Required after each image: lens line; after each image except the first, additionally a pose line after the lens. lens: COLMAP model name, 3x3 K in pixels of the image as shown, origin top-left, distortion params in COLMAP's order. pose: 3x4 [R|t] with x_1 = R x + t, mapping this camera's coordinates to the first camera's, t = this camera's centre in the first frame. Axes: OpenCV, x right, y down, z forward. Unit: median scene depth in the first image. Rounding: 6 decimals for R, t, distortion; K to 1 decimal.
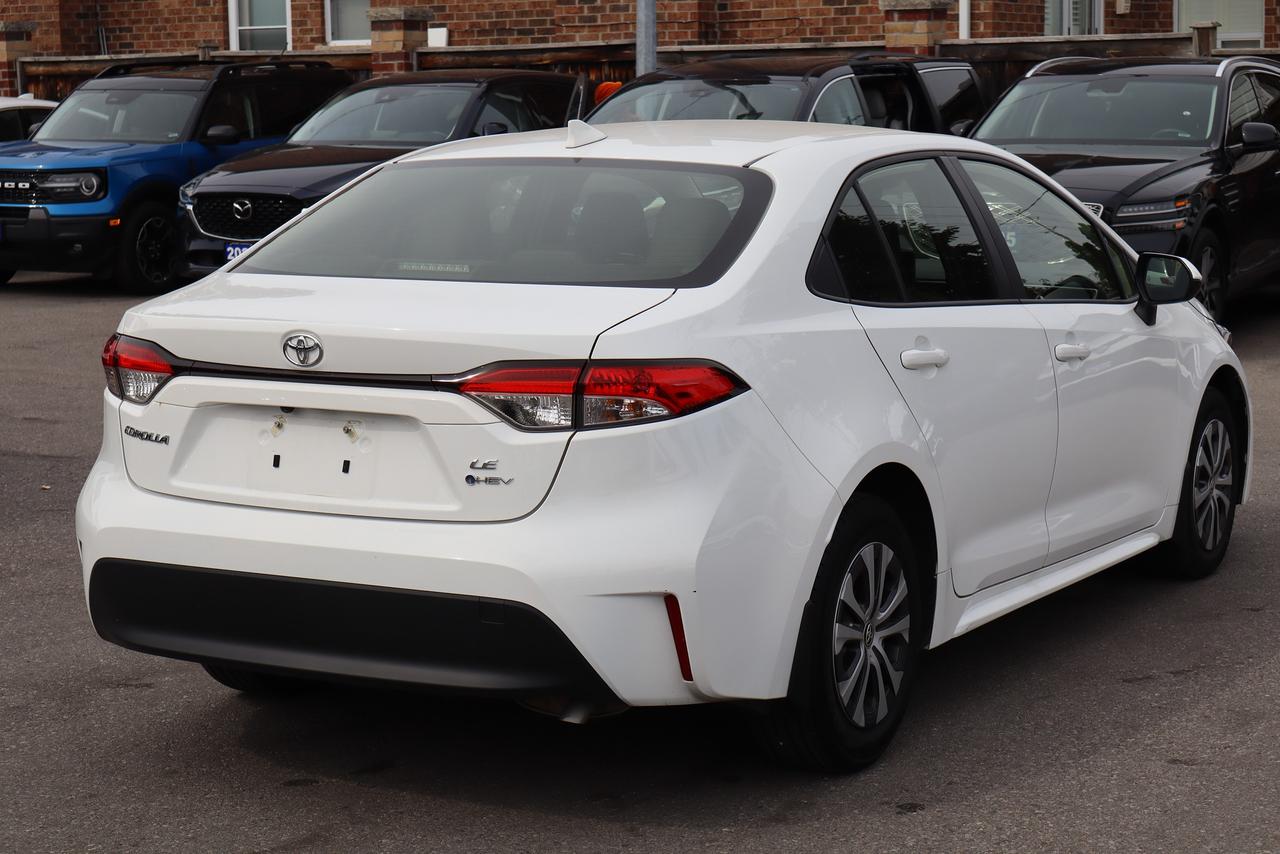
lens RADIAL K [[2345.7, 0, 640.0], [0, 2345.7, 427.0], [0, 0, 1]] dist [0.012771, 0.277608]
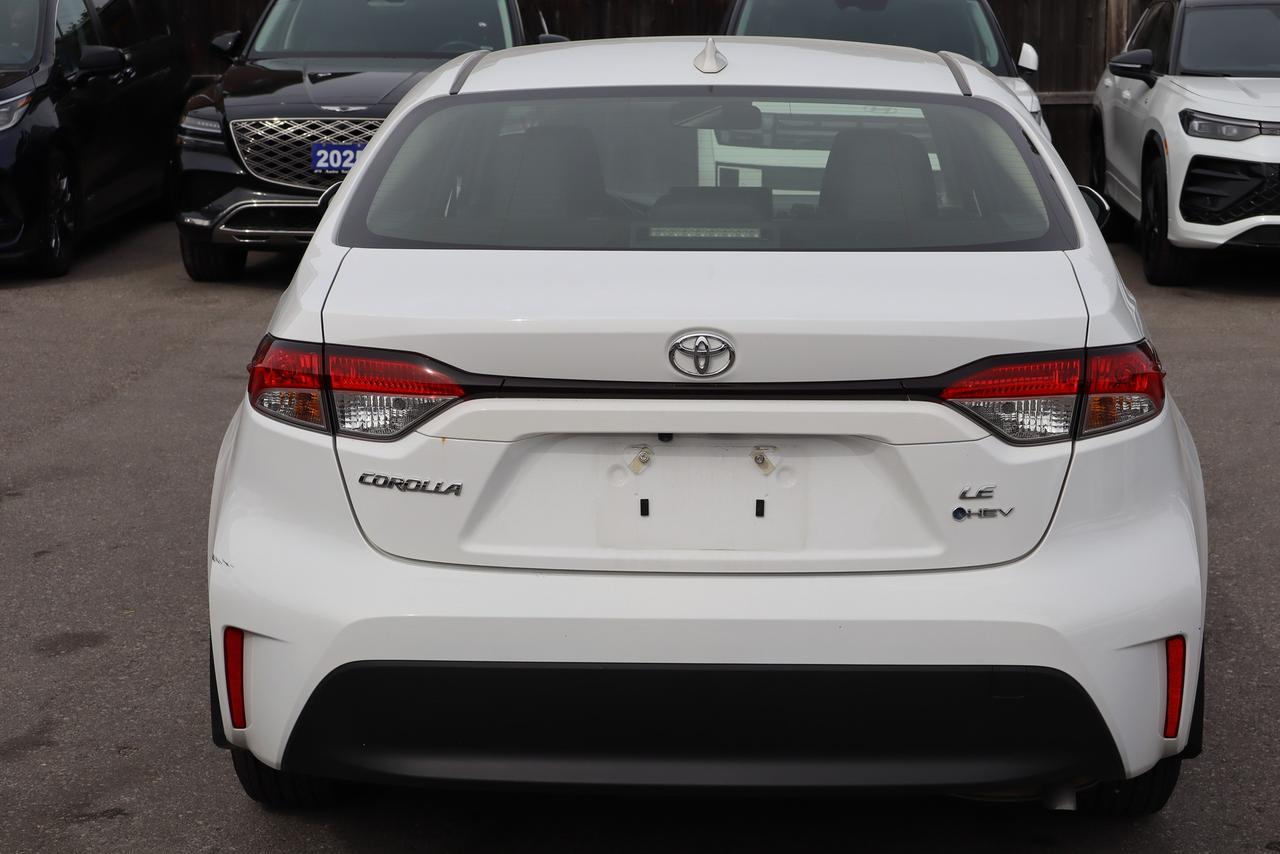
lens RADIAL K [[2345.7, 0, 640.0], [0, 2345.7, 427.0], [0, 0, 1]] dist [0.012771, 0.277608]
pose [[0.895585, -0.070476, 0.439274, -0.484039], [0.053946, 0.997290, 0.050018, -0.048072], [-0.441608, -0.021099, 0.896960, 0.350557]]
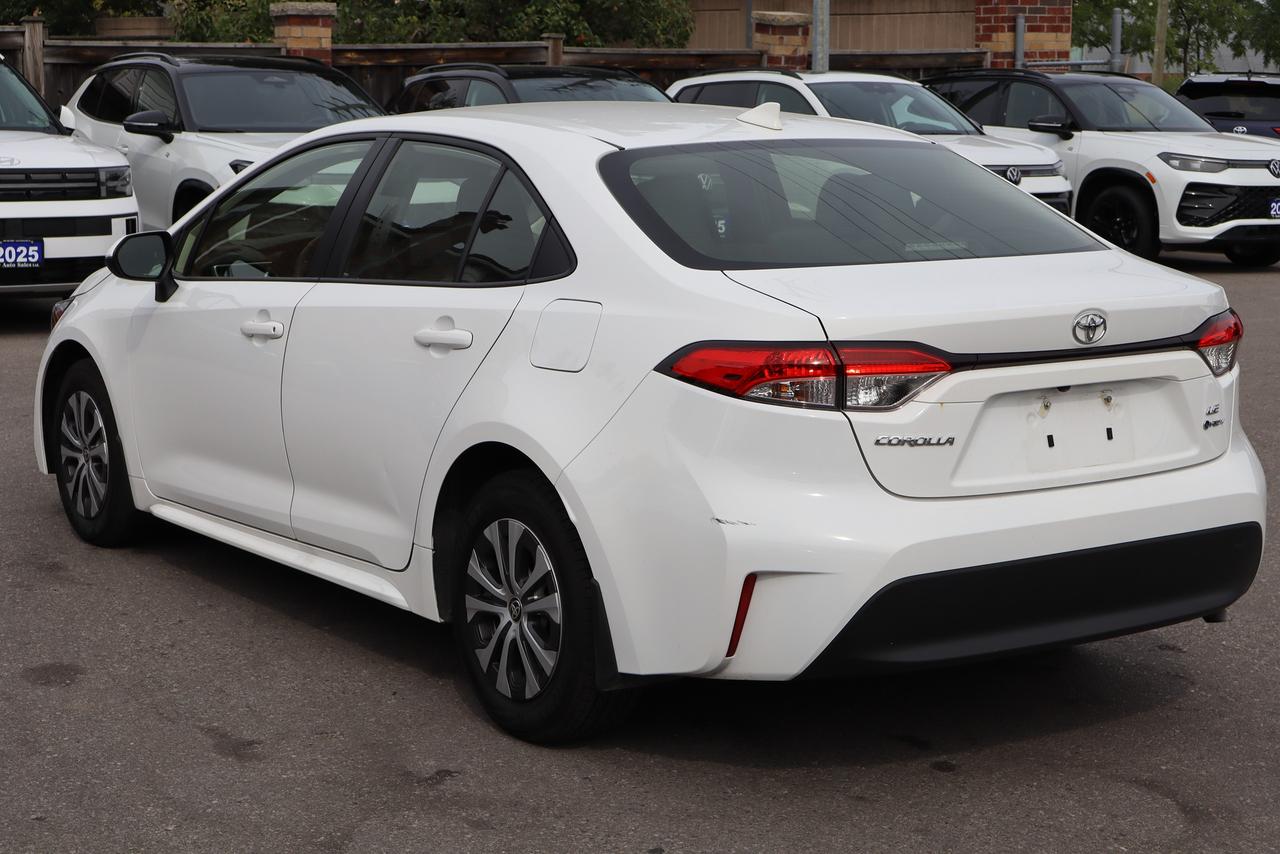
lens RADIAL K [[2103.6, 0, 640.0], [0, 2103.6, 427.0], [0, 0, 1]] dist [-0.027861, -0.033363]
pose [[0.475658, -0.134799, 0.869240, -1.048006], [0.110620, 0.989510, 0.092917, -0.097544], [-0.872647, 0.051959, 0.485579, 0.725037]]
